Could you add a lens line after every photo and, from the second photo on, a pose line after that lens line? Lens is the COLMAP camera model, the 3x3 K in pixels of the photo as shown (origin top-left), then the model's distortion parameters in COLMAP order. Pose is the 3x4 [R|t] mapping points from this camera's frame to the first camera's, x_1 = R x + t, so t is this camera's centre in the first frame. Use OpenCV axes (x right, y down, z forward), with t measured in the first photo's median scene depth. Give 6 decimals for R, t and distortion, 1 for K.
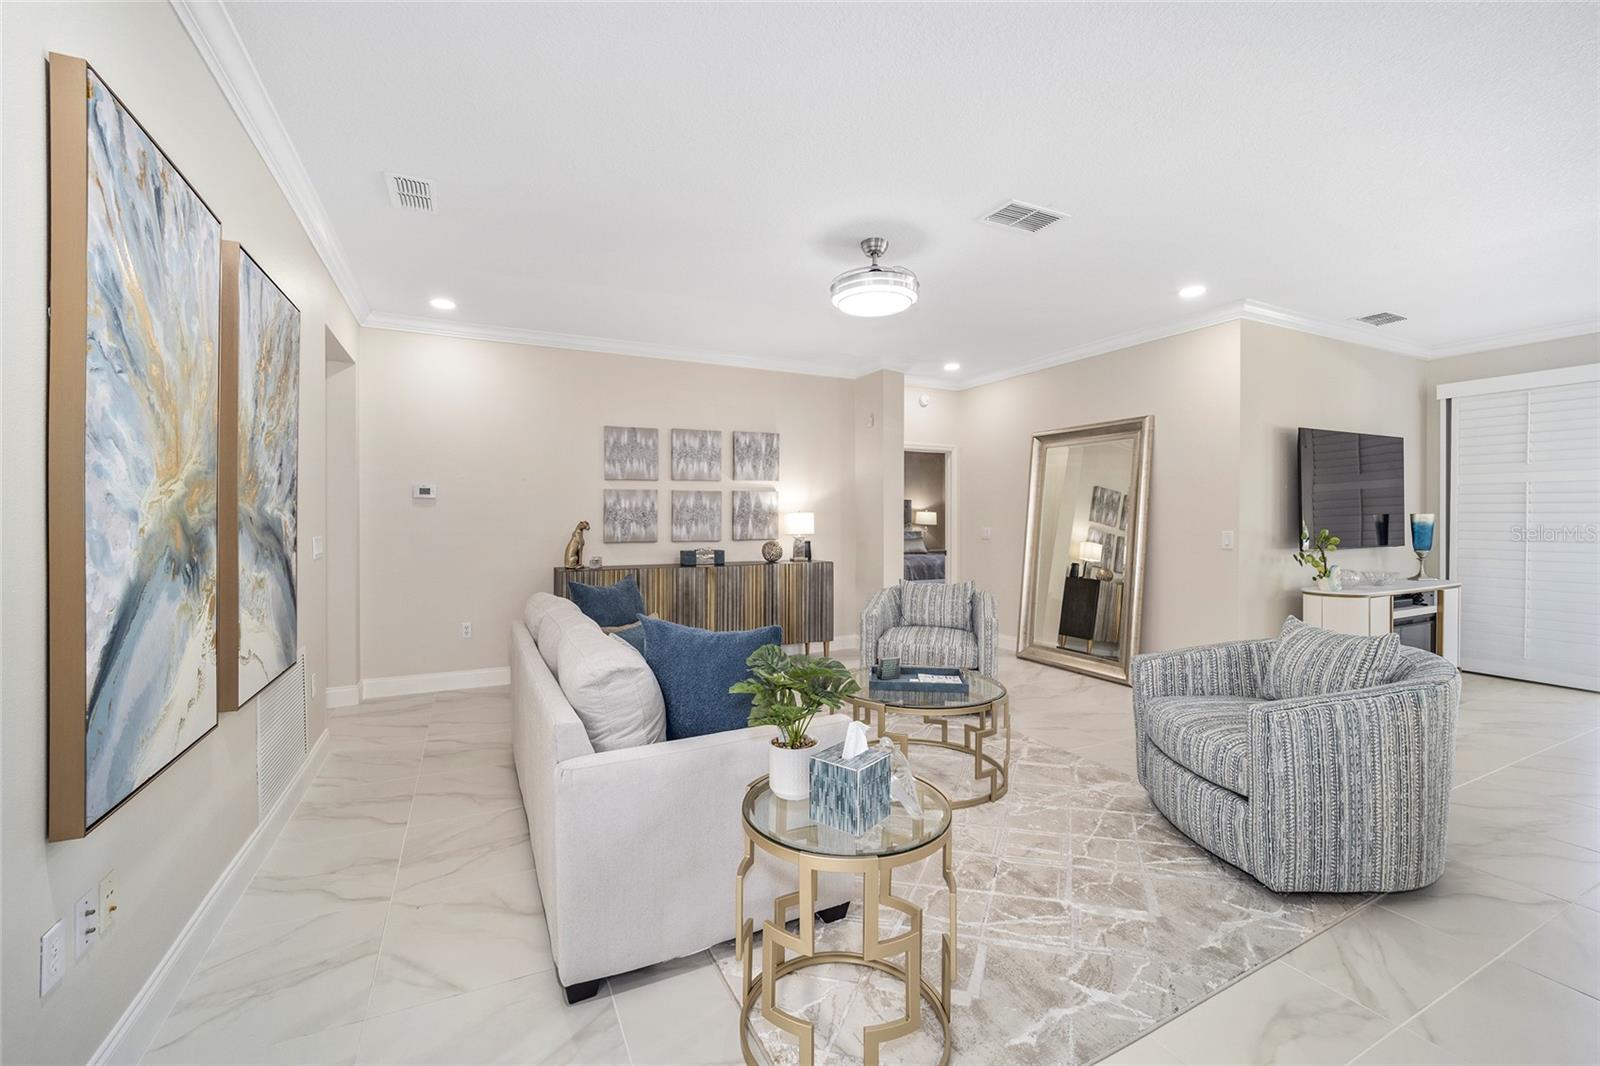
lens RADIAL K [[653.0, 0, 795.8], [0, 653.0, 522.2], [0, 0, 1]] dist [-0.003392, -0.000882]
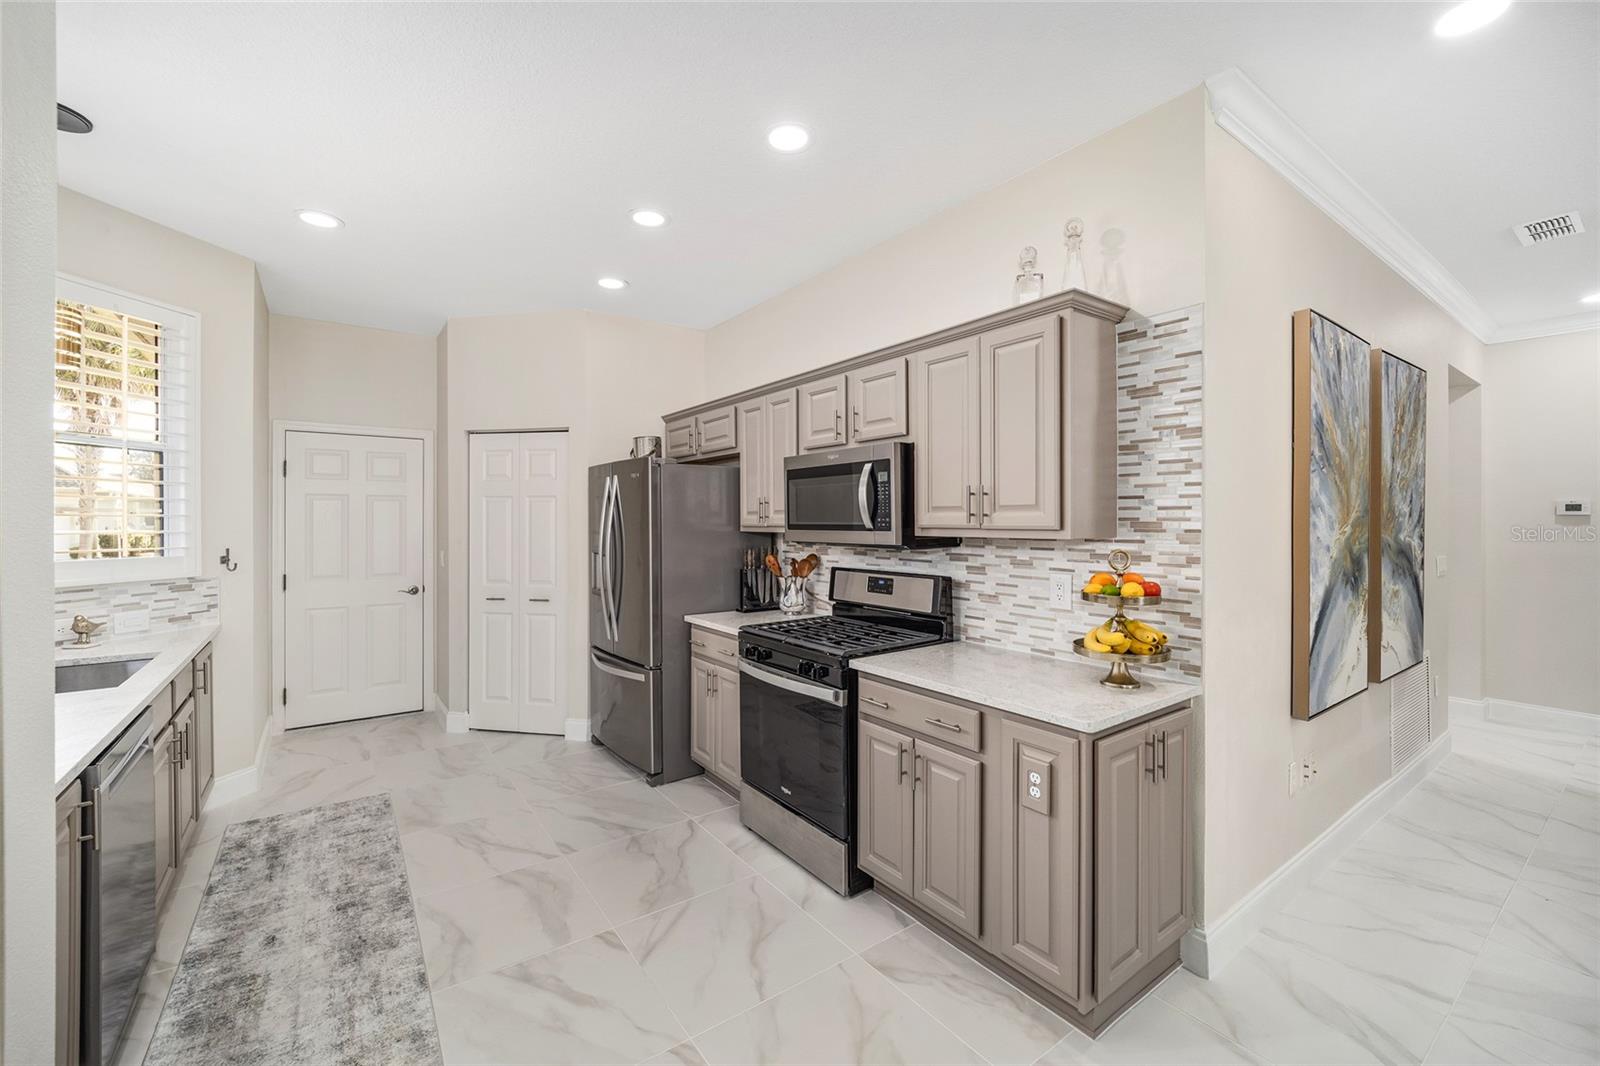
lens RADIAL K [[653.0, 0, 797.4], [0, 653.0, 518.9], [0, 0, 1]] dist [-0.003392, -0.000882]
pose [[0.165846, -0.002405, -0.986149, 0.137843], [-0.005633, 0.999978, -0.003386, -0.023022], [0.986136, 0.006116, 0.165829, -0.206028]]
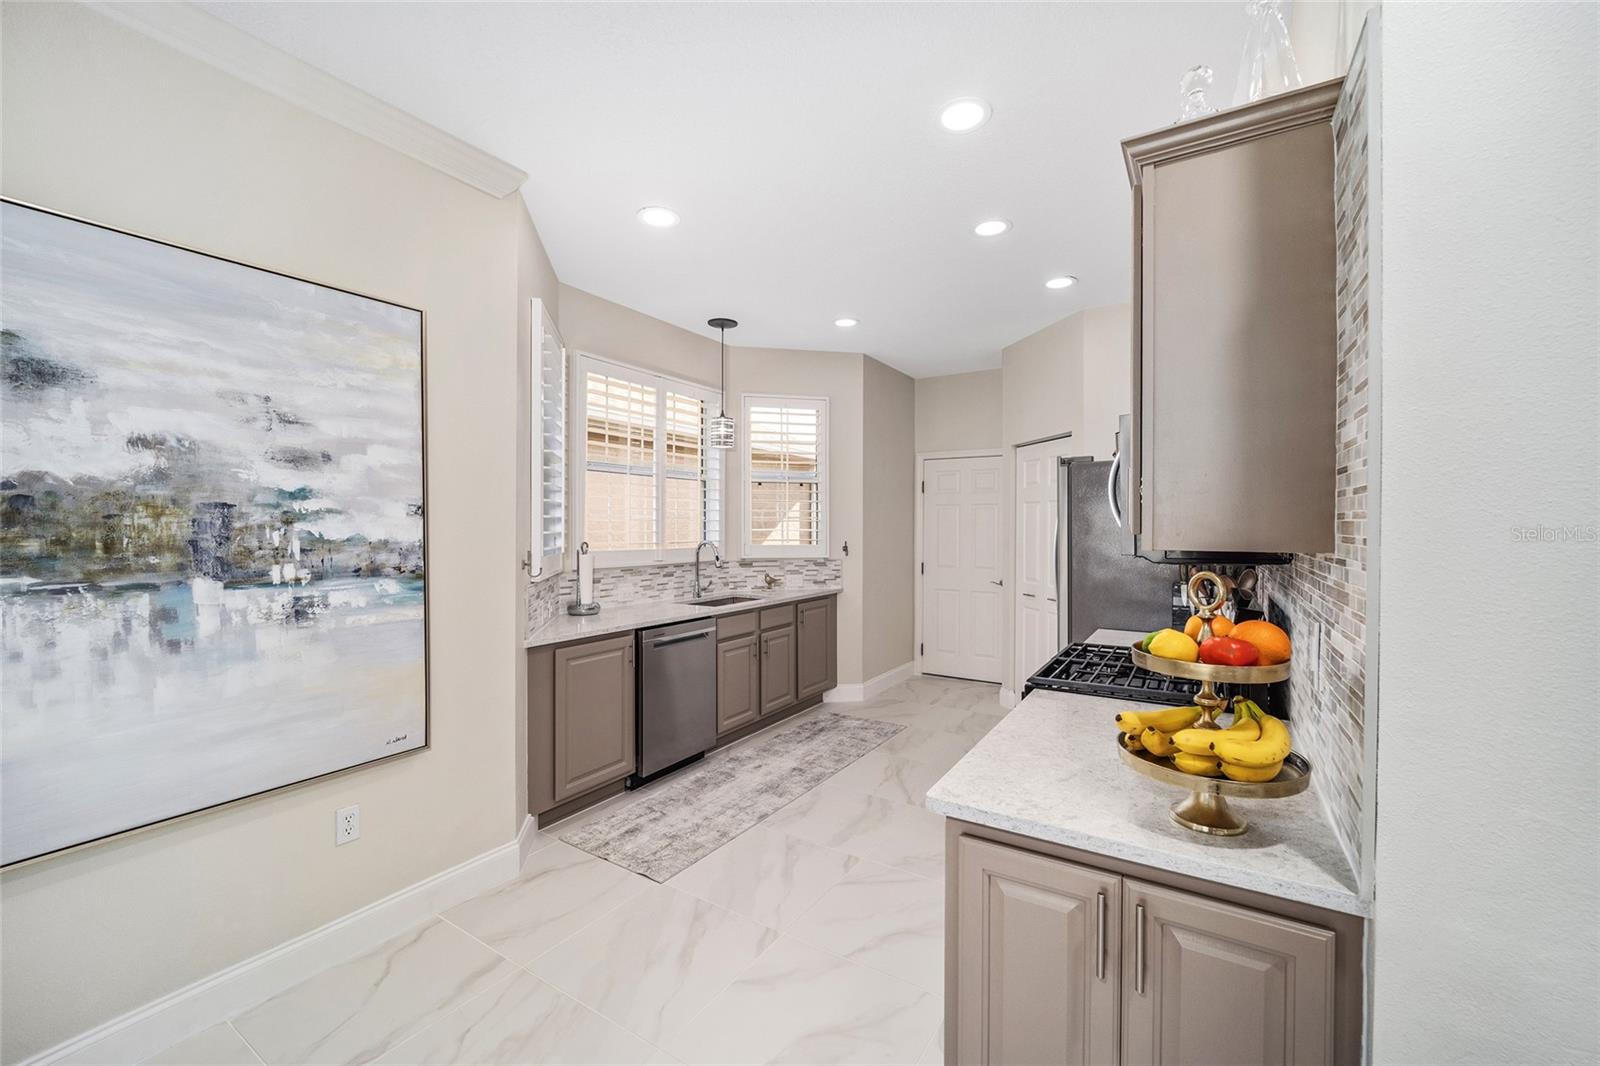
lens RADIAL K [[653.0, 0, 796.9], [0, 653.0, 528.1], [0, 0, 1]] dist [-0.003392, -0.000882]
pose [[-0.855732, 0.000381, -0.517418, -0.002575], [-0.005410, 0.999938, 0.009683, -0.023036], [0.517390, 0.011085, -0.855678, 0.193793]]
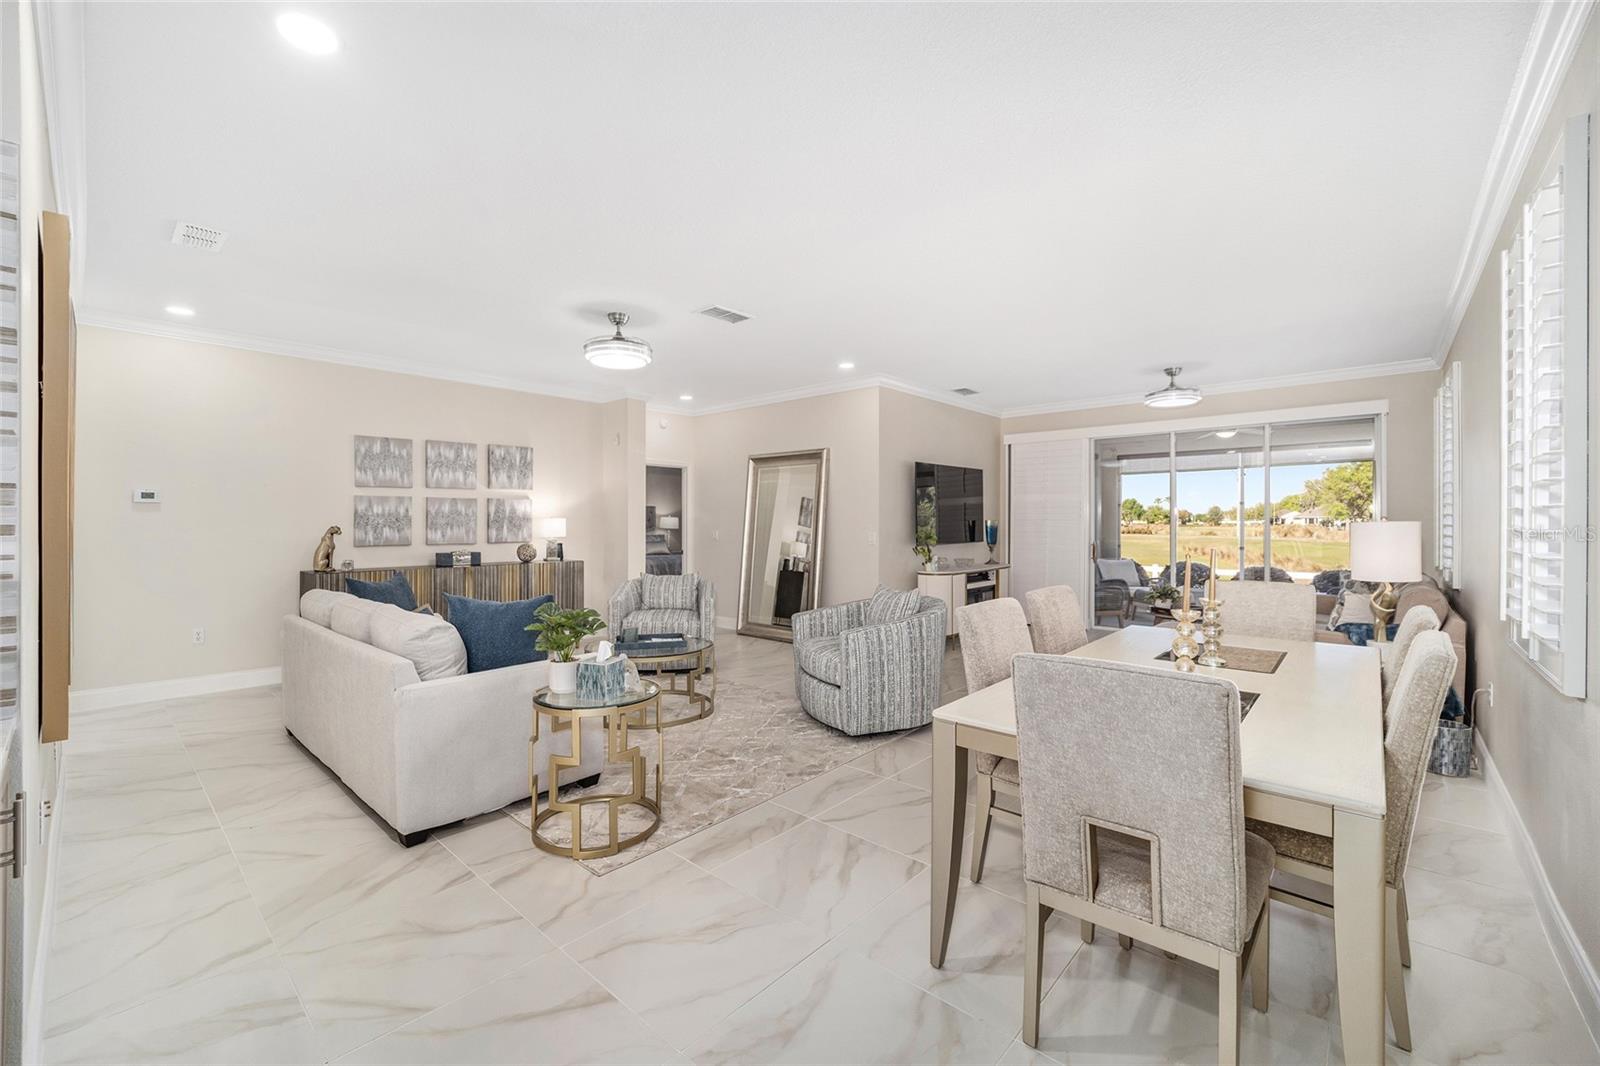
lens RADIAL K [[653.0, 0, 795.6], [0, 653.0, 524.3], [0, 0, 1]] dist [-0.003392, -0.000882]
pose [[0.929231, -0.000401, 0.369499, -0.025256], [0.001558, 0.999995, -0.002833, -0.000084], [-0.369496, 0.003208, 0.929227, -0.263453]]
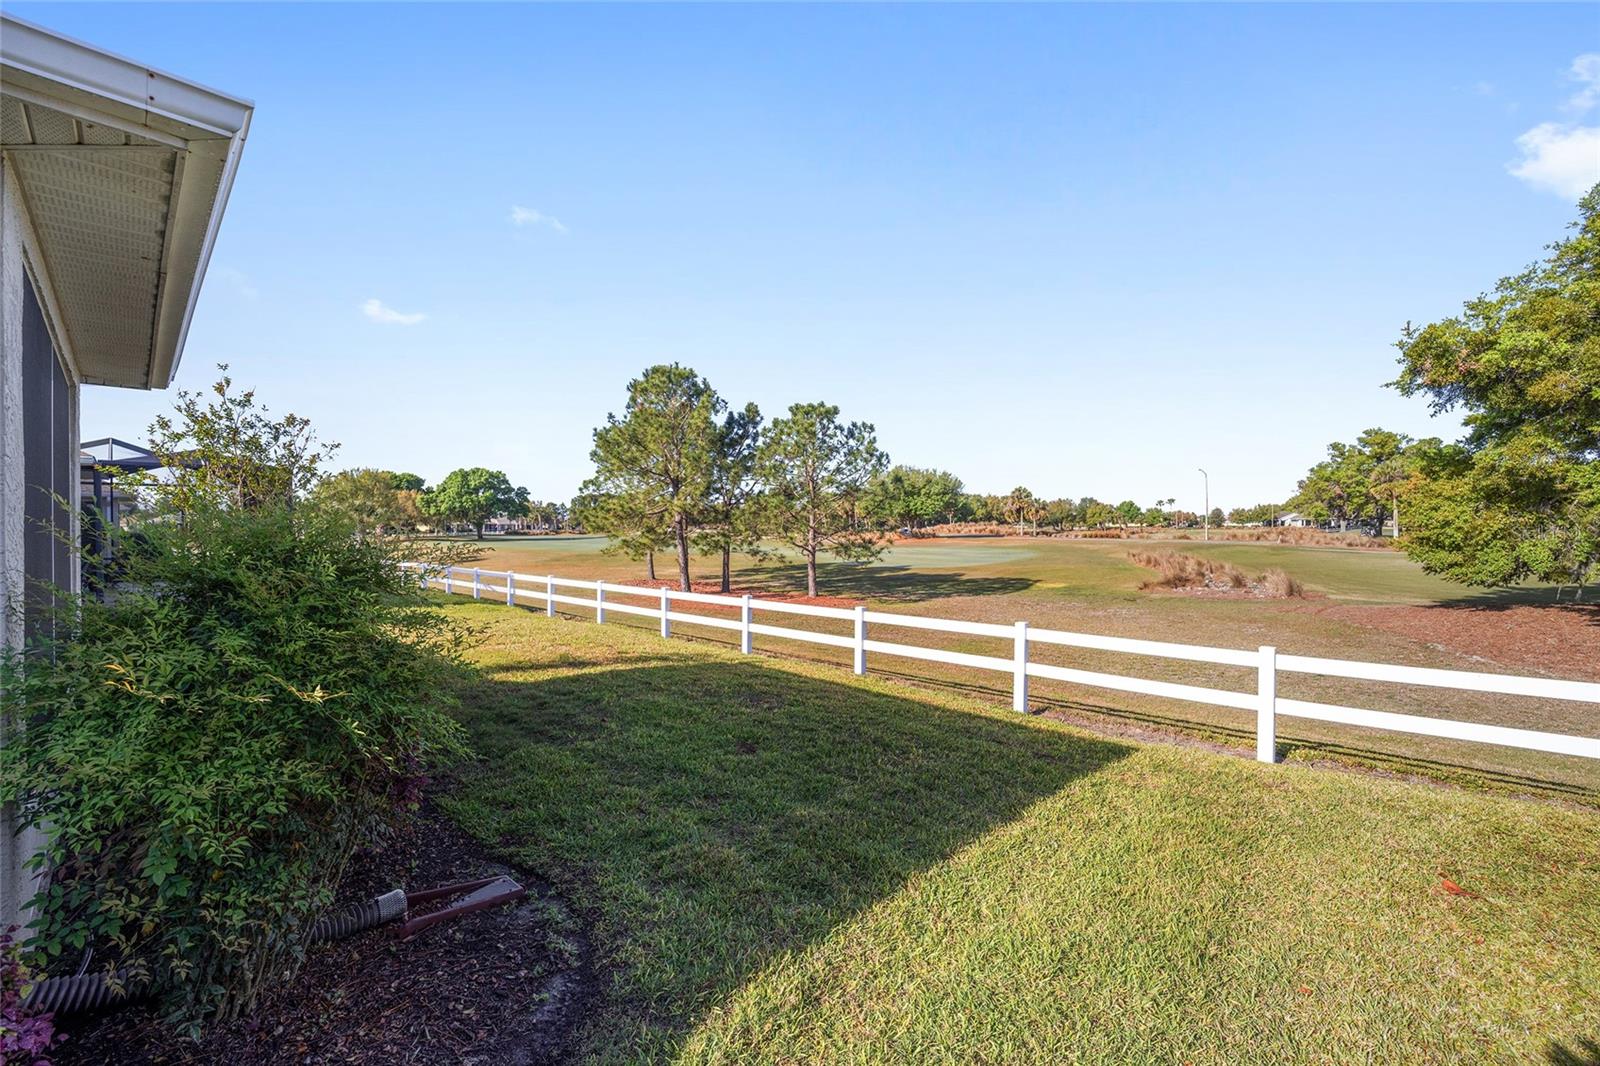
lens RADIAL K [[653.0, 0, 795.8], [0, 653.0, 534.2], [0, 0, 1]] dist [-0.003392, -0.000882]
pose [[0.933380, -0.009097, 0.358775, 2.600844], [0.008030, 0.999958, 0.004463, -0.013163], [-0.358801, -0.001284, 0.933413, 0.171809]]
